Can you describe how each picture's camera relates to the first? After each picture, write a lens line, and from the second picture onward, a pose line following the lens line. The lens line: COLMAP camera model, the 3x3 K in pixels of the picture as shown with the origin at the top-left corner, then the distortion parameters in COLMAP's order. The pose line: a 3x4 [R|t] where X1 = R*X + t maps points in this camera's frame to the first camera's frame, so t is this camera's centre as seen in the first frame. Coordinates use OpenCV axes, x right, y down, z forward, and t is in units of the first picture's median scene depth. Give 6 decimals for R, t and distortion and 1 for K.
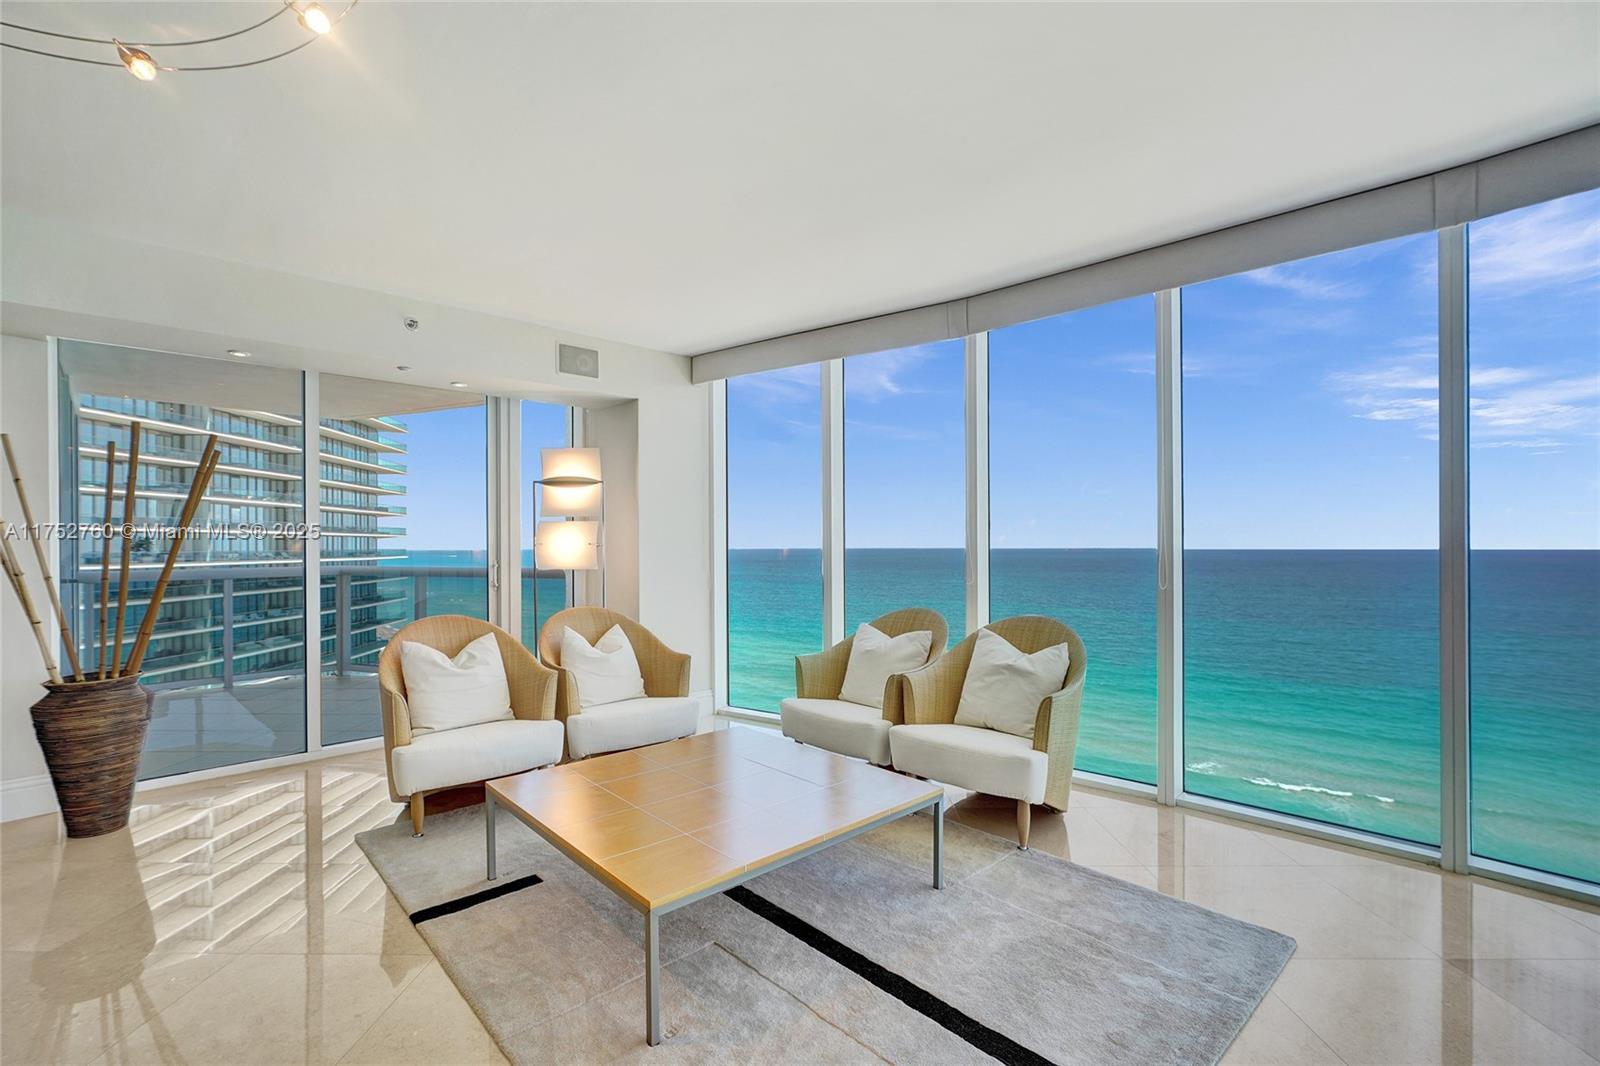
lens RADIAL K [[725.2, 0, 801.7], [0, 725.2, 541.1], [0, 0, 1]] dist [-0.012852, 0.000899]
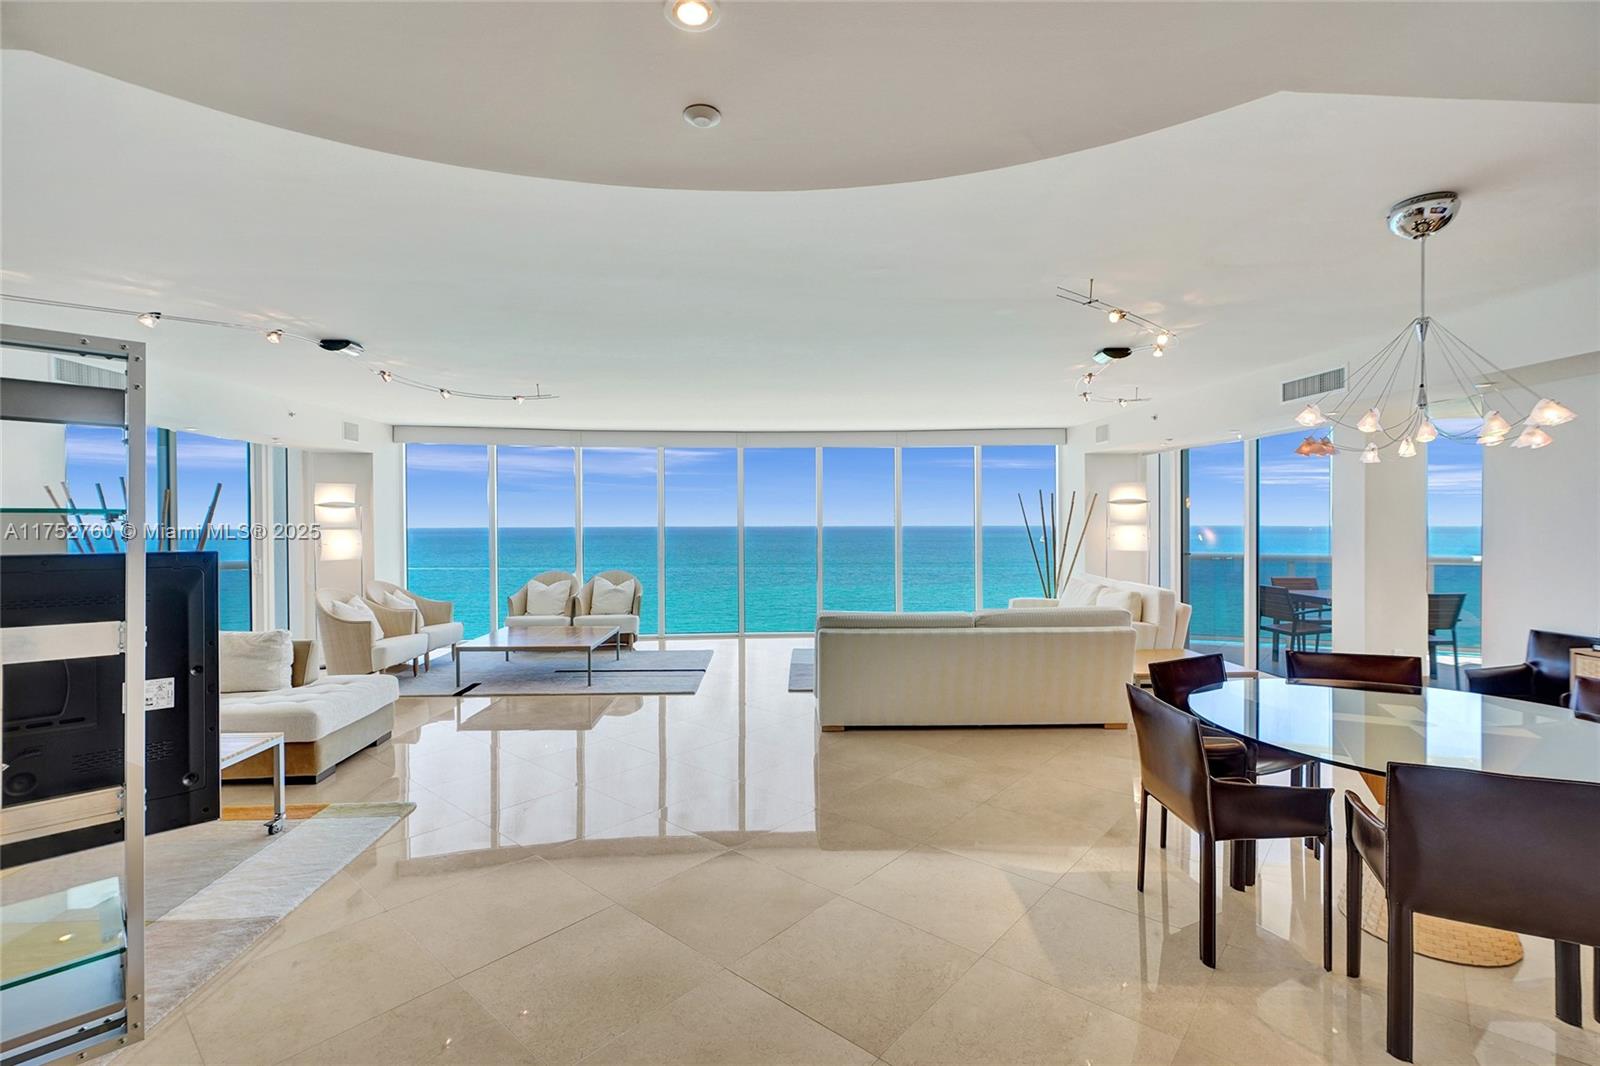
lens RADIAL K [[719.3, 0, 793.0], [0, 719.3, 532.1], [0, 0, 1]] dist [0.008826, 0.000609]
pose [[0.635713, -0.005616, 0.771905, -1.235123], [-0.001973, 0.999958, 0.008900, -0.050452], [-0.771923, -0.007181, 0.635675, -1.071109]]
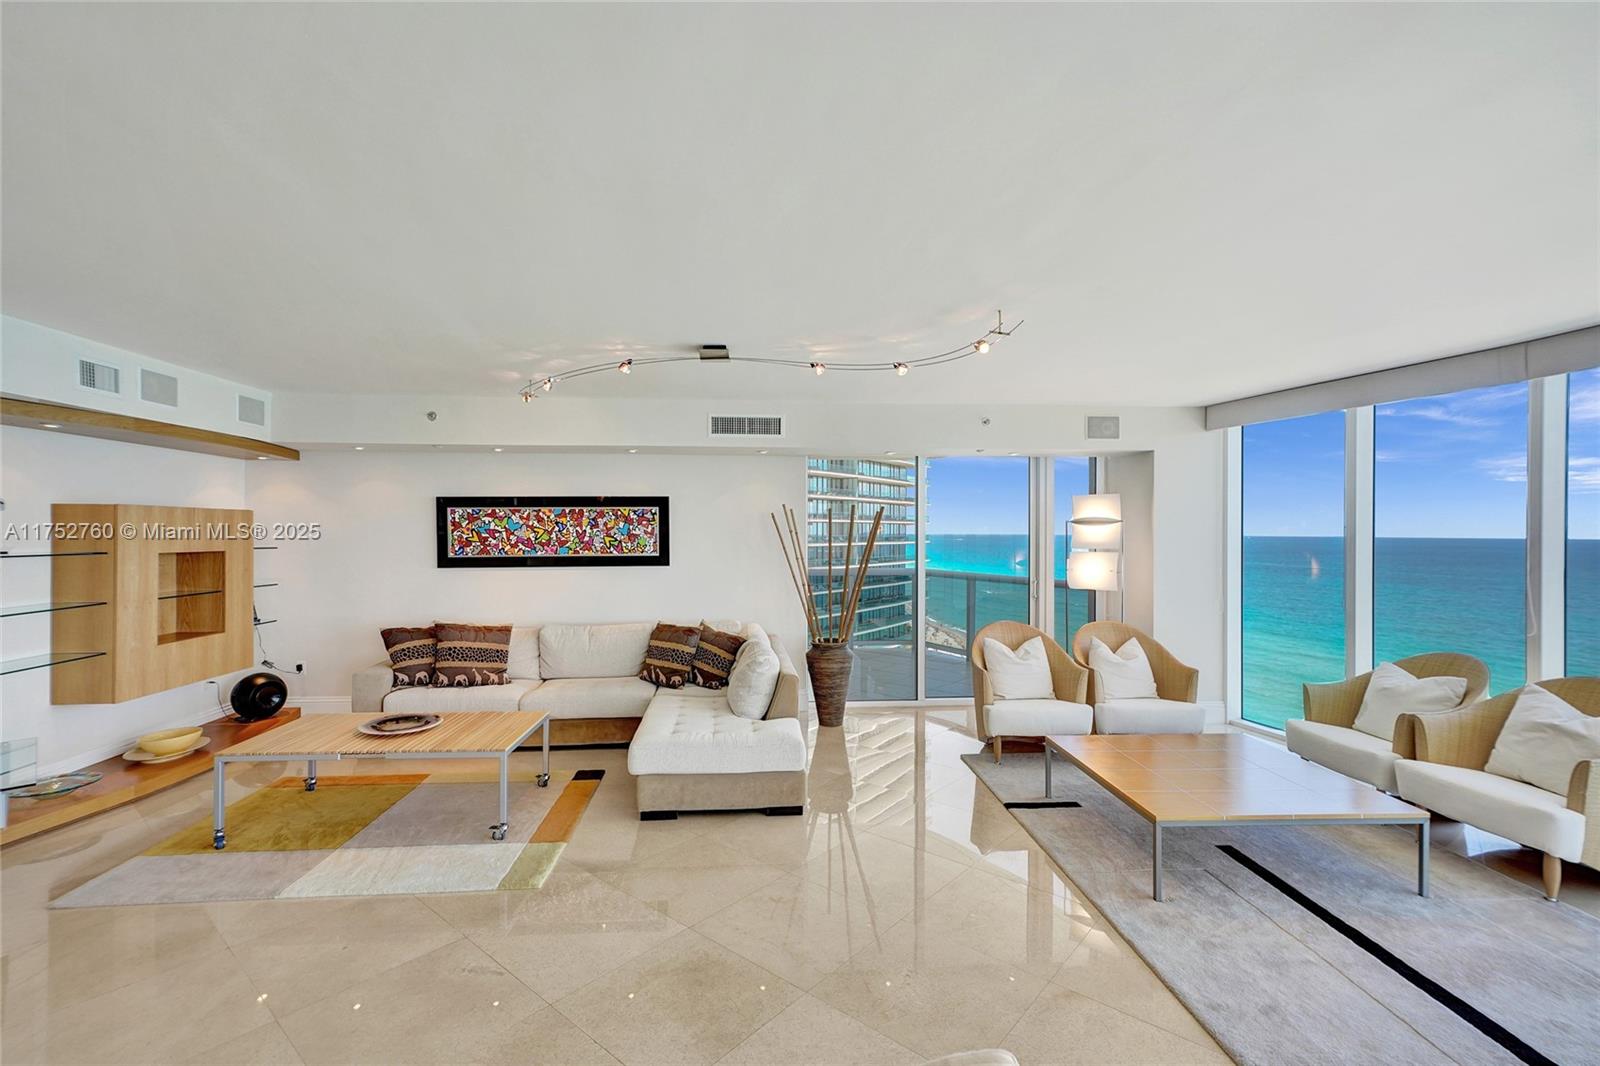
lens RADIAL K [[719.3, 0, 793.0], [0, 719.3, 532.1], [0, 0, 1]] dist [0.008826, 0.000609]
pose [[0.772744, 0.010185, -0.634636, 0.102209], [-0.006770, 0.999947, 0.007805, -0.092578], [0.634682, -0.001735, 0.772772, -0.435461]]
